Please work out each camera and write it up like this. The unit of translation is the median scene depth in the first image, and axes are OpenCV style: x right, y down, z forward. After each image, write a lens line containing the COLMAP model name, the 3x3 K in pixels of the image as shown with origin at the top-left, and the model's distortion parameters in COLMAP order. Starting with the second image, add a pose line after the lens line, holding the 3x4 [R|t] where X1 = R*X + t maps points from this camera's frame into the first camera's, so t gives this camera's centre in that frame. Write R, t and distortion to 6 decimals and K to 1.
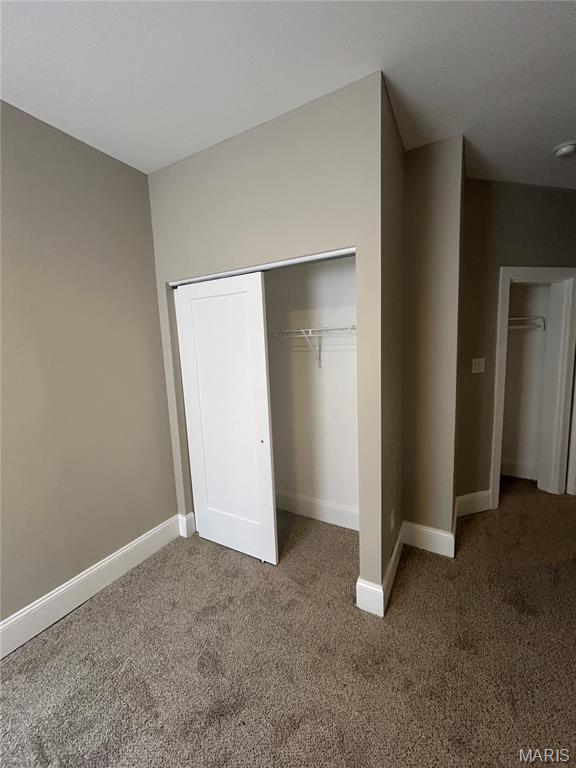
lens RADIAL K [[312.7, 0, 286.7], [0, 312.7, 381.8], [0, 0, 1]] dist [-0.001240, -0.000004]
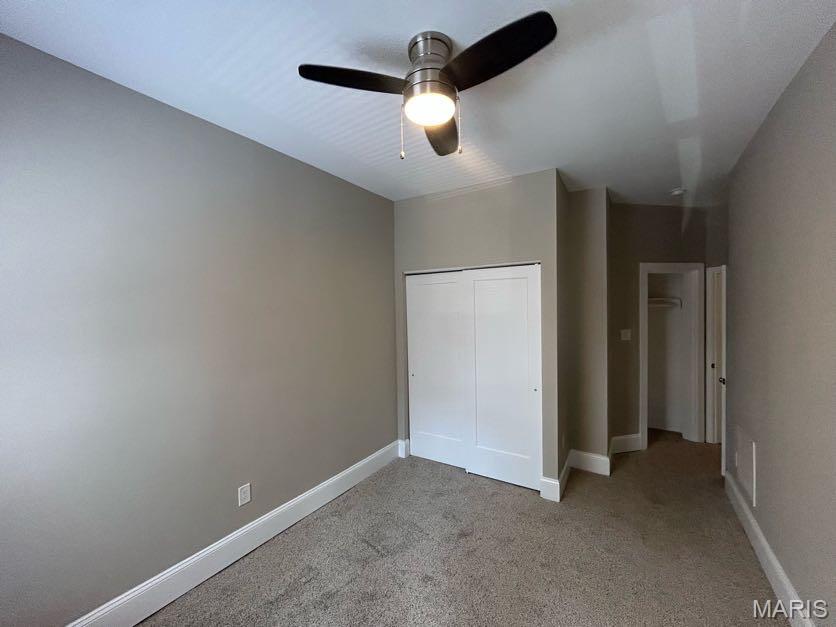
lens RADIAL K [[340.4, 0, 418.0], [0, 340.4, 313.5], [0, 0, 1]] dist [-0.001240, -0.000004]
pose [[0.998729, 0.025075, -0.043717, -0.221704], [-0.029549, 0.994042, -0.104917, 0.038203], [0.040826, 0.106075, 0.993520, -0.513869]]
